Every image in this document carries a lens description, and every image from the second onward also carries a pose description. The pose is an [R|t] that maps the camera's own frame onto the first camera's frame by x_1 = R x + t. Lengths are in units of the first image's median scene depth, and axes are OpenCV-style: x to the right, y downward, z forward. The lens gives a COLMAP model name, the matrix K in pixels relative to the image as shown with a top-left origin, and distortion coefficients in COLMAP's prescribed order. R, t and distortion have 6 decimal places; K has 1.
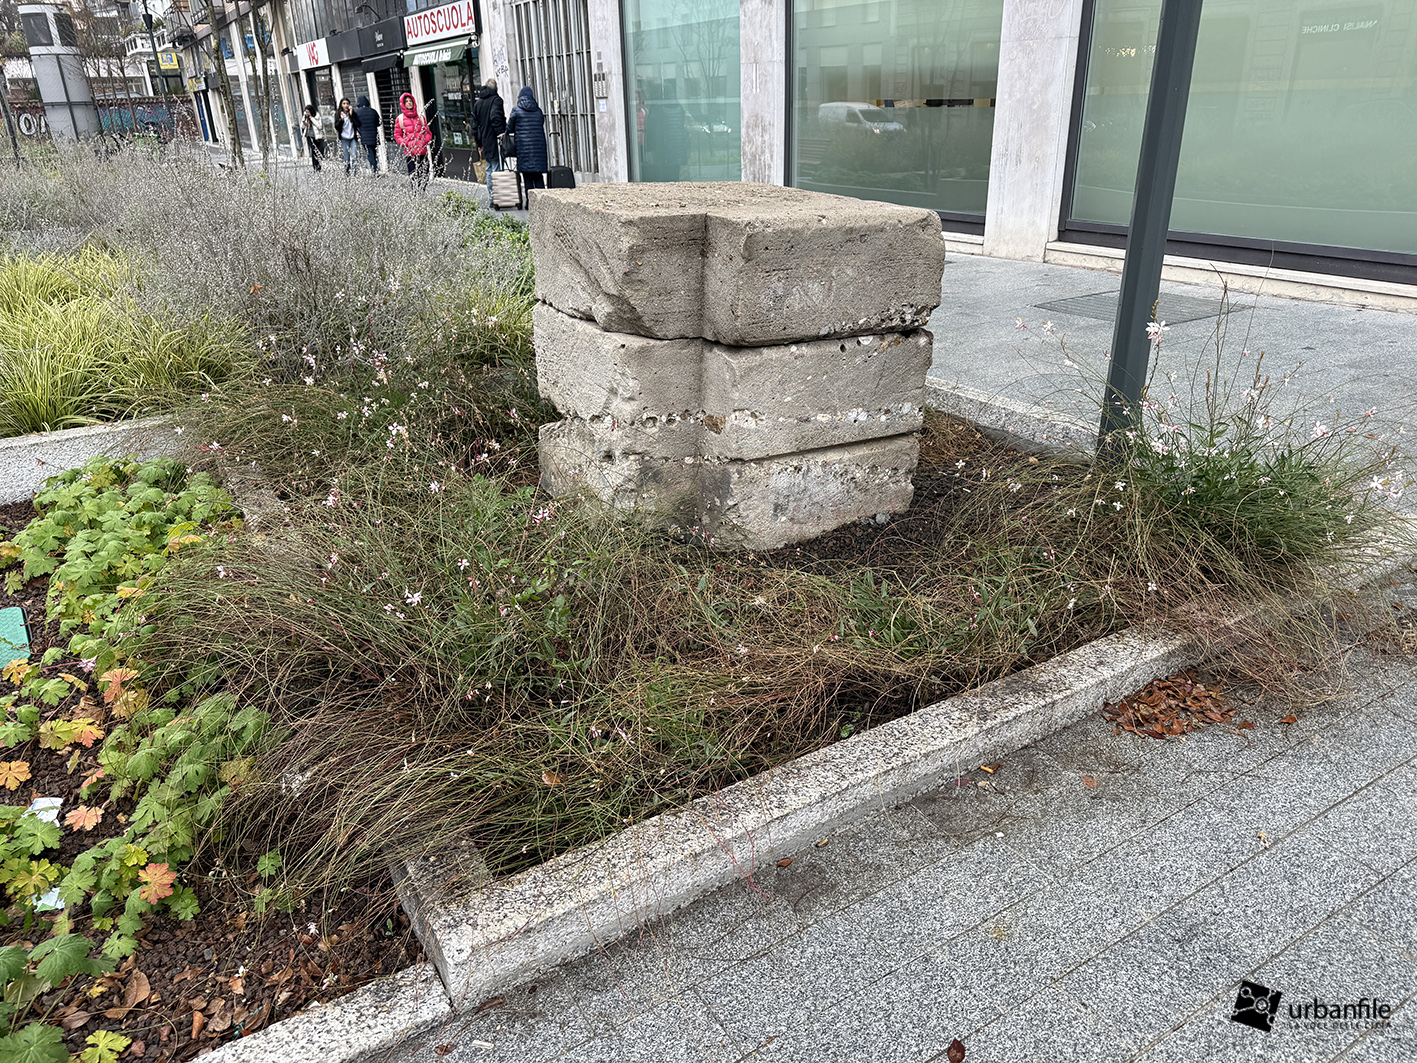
lens RADIAL K [[990.6, 0, 706.2], [0, 990.6, 536.4], [0, 0, 1]] dist [0.014296, -0.017772]
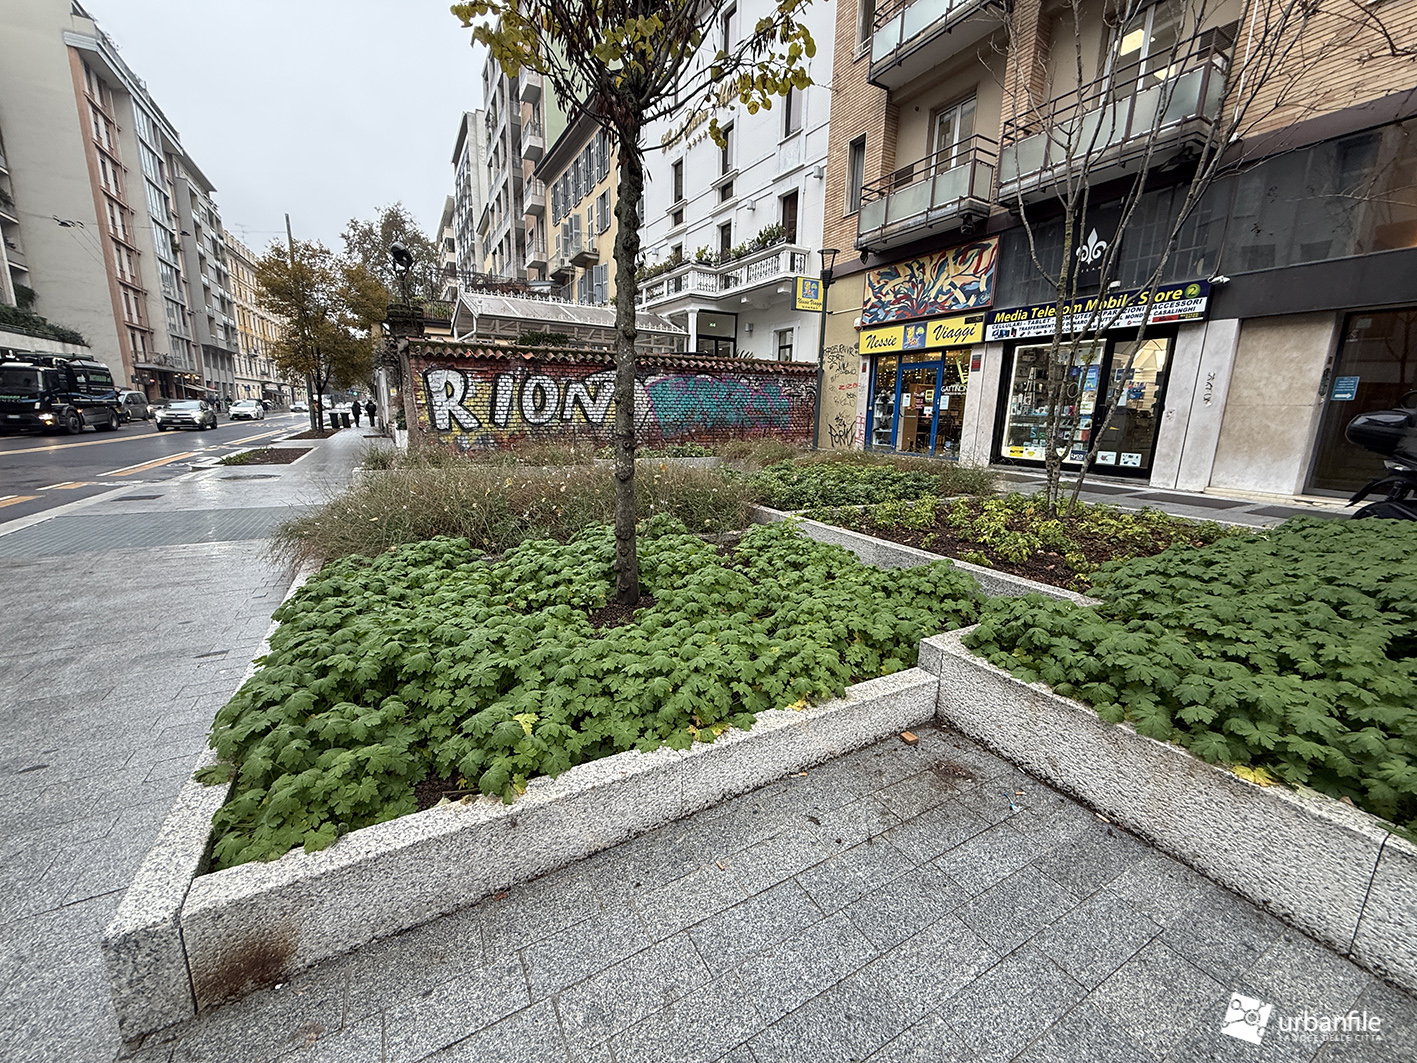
lens RADIAL K [[564.9, 0, 710.0], [0, 564.9, 529.2], [0, 0, 1]] dist [-0.001724, -0.000623]
pose [[0.998081, 0.058415, -0.020532, -3.932342], [-0.061387, 0.976872, -0.204822, -2.068278], [0.008092, 0.205690, 0.978584, 5.078006]]
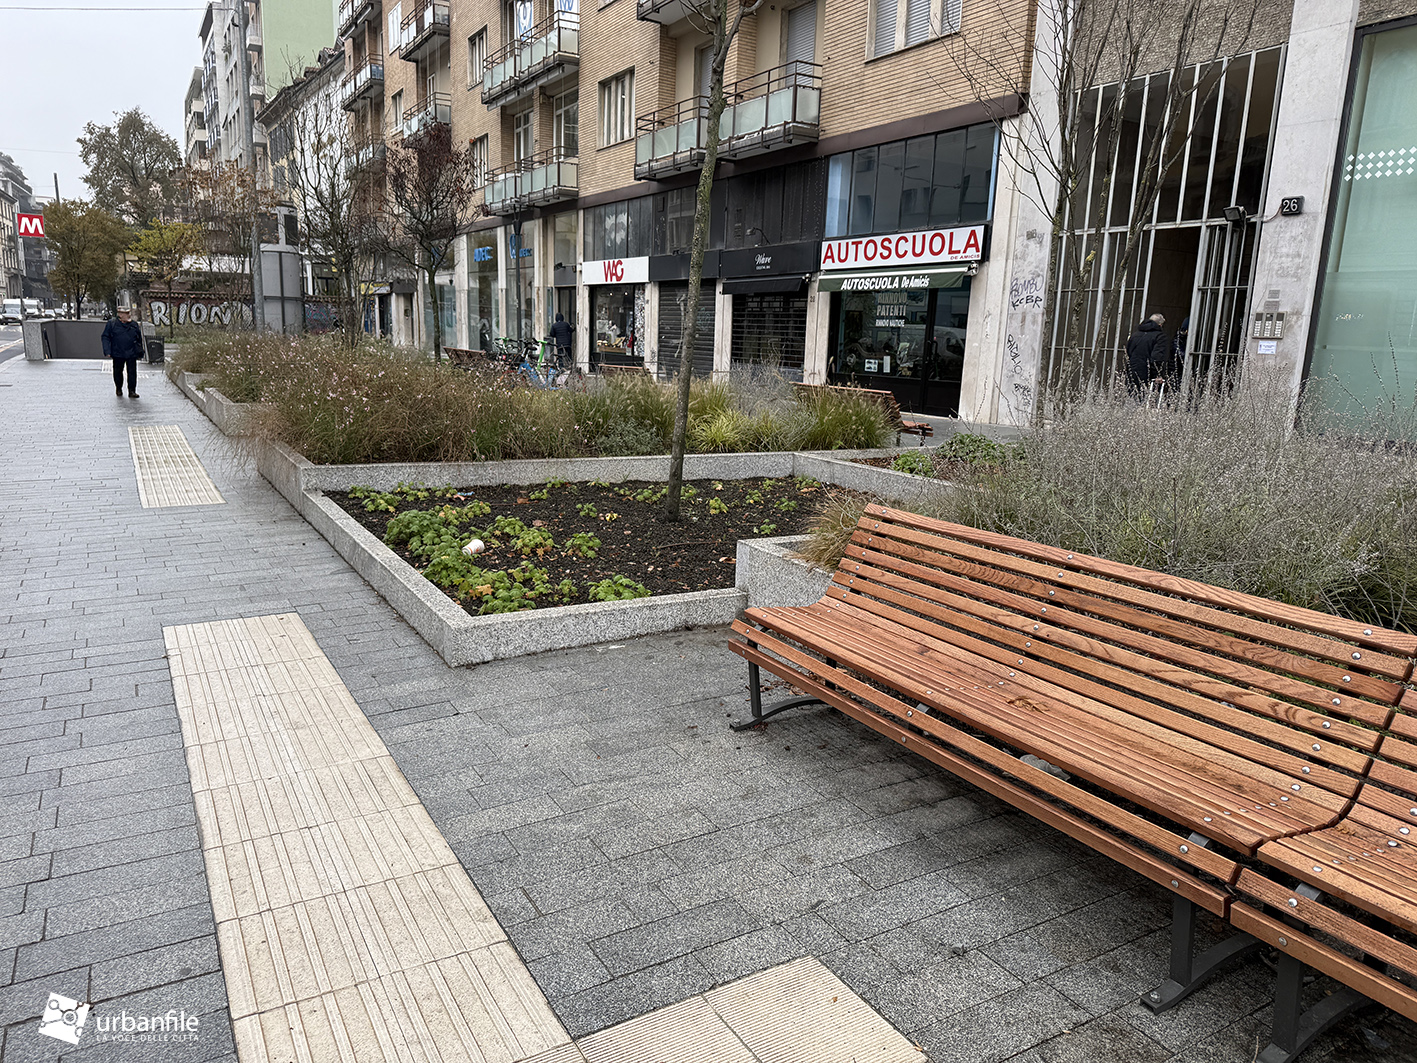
lens RADIAL K [[971.0, 0, 708.5], [0, 971.0, 531.5], [0, 0, 1]] dist [0.082069, -0.102044]
pose [[0.998022, 0.062566, 0.006204, -1.026684], [-0.059855, 0.975686, -0.210839, -0.116347], [-0.019244, 0.210051, 0.977501, 0.359113]]
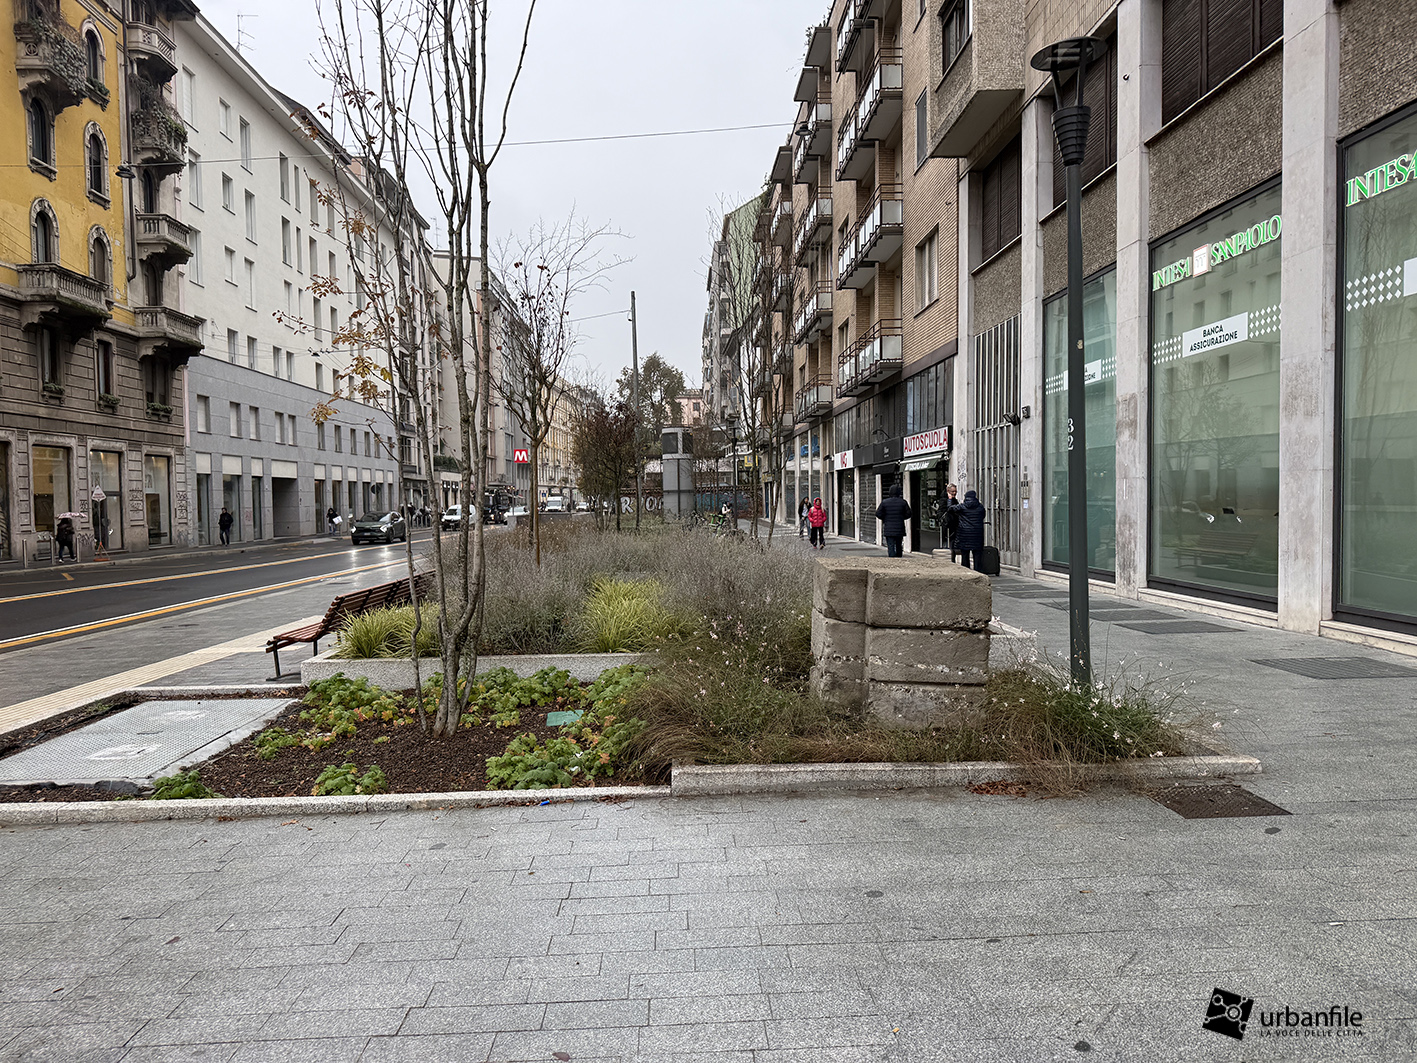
lens RADIAL K [[971.0, 0, 708.5], [0, 971.0, 531.5], [0, 0, 1]] dist [0.082069, -0.102044]
pose [[0.874433, 0.029402, -0.484255, 0.264036], [-0.201340, 0.930138, -0.307091, 0.123898], [0.441395, 0.366030, 0.819263, -0.359136]]
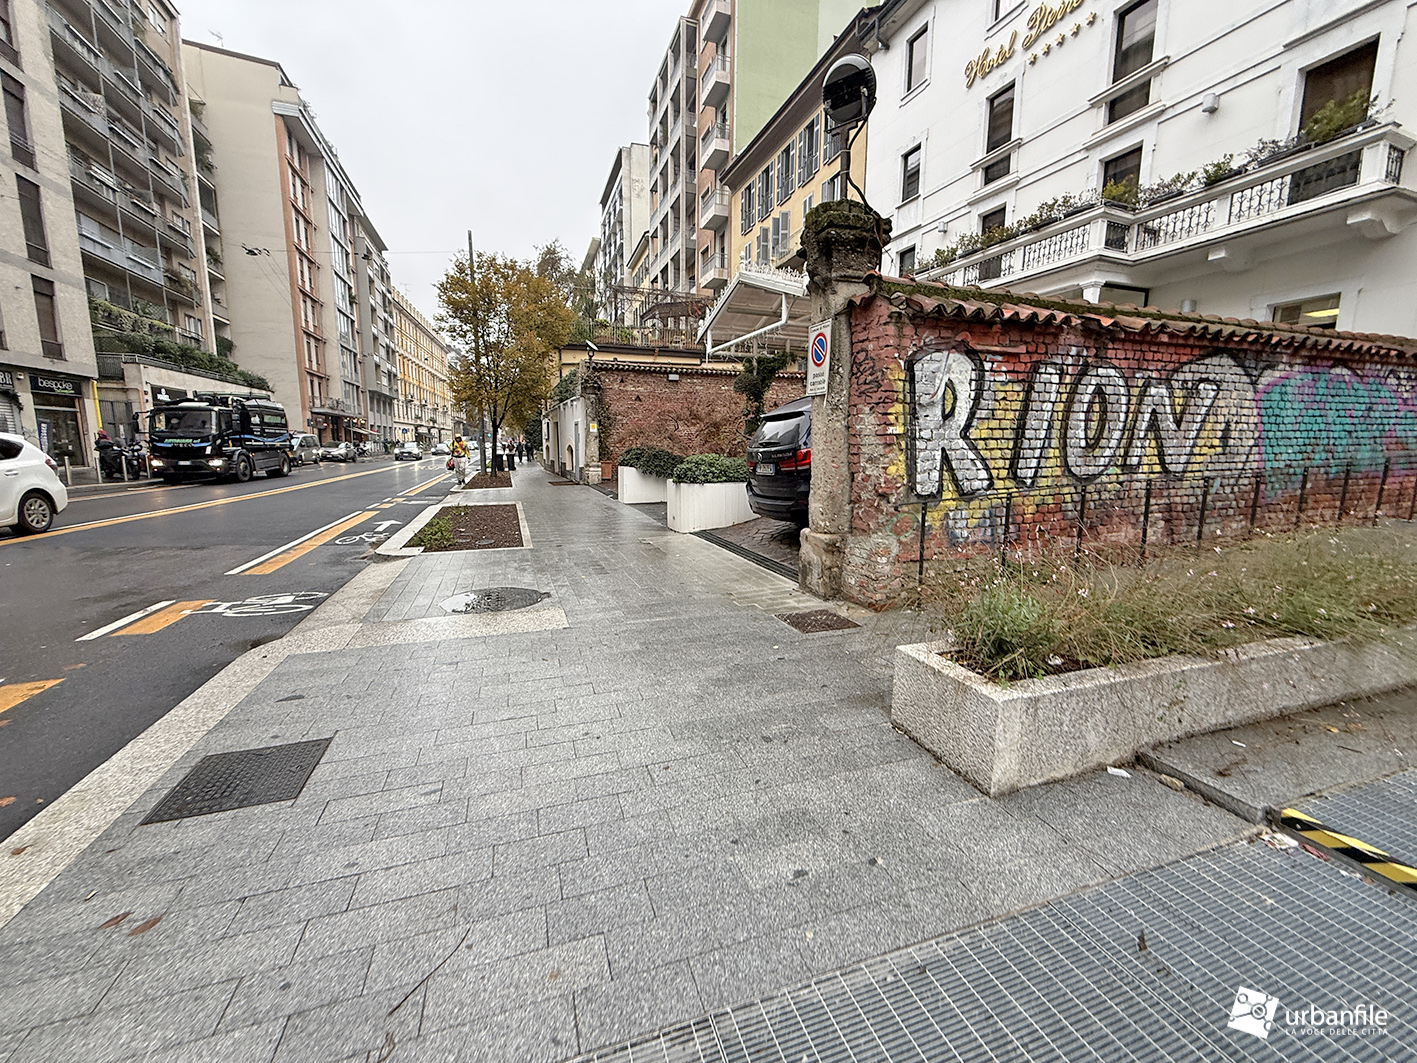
lens RADIAL K [[564.9, 0, 710.0], [0, 564.9, 529.2], [0, 0, 1]] dist [-0.001724, -0.000623]
pose [[0.978168, 0.067902, -0.196412, -4.754918], [-0.116812, 0.961329, -0.249404, -2.359330], [0.171881, 0.266902, 0.948272, 5.831045]]
